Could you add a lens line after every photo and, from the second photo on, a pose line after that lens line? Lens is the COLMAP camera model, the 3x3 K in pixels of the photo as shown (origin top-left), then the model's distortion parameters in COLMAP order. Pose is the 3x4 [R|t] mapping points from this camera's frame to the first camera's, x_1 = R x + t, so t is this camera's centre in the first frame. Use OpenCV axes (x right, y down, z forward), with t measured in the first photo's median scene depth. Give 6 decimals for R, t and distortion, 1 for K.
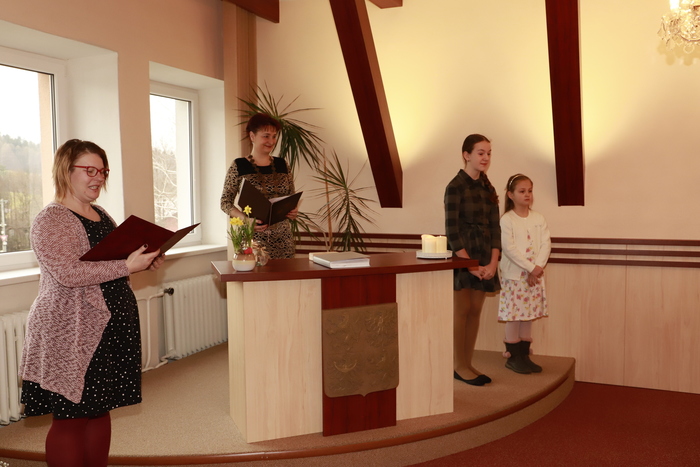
lens RADIAL K [[711.5, 0, 351.8], [0, 711.5, 233.5], [0, 0, 1]] dist [-0.063799, 0.000000]
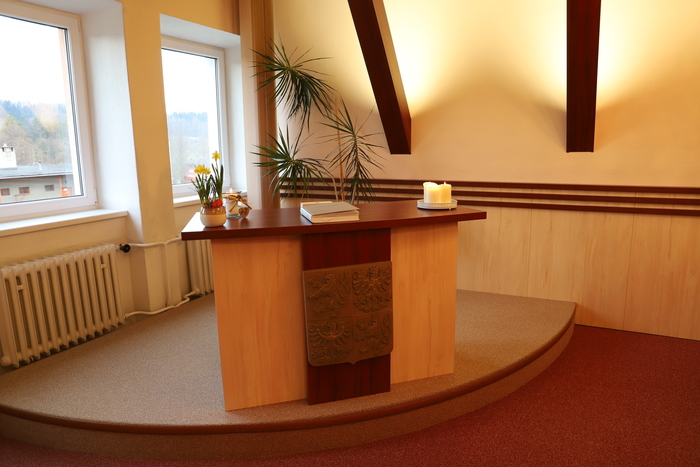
lens RADIAL K [[489.2, 0, 345.5], [0, 489.2, 236.6], [0, 0, 1]] dist [-0.118960, 0.060291]
pose [[0.995712, 0.007677, -0.092185, 0.047131], [0.003920, 0.992155, 0.124956, -0.006489], [0.092421, -0.124782, 0.987870, 0.305570]]
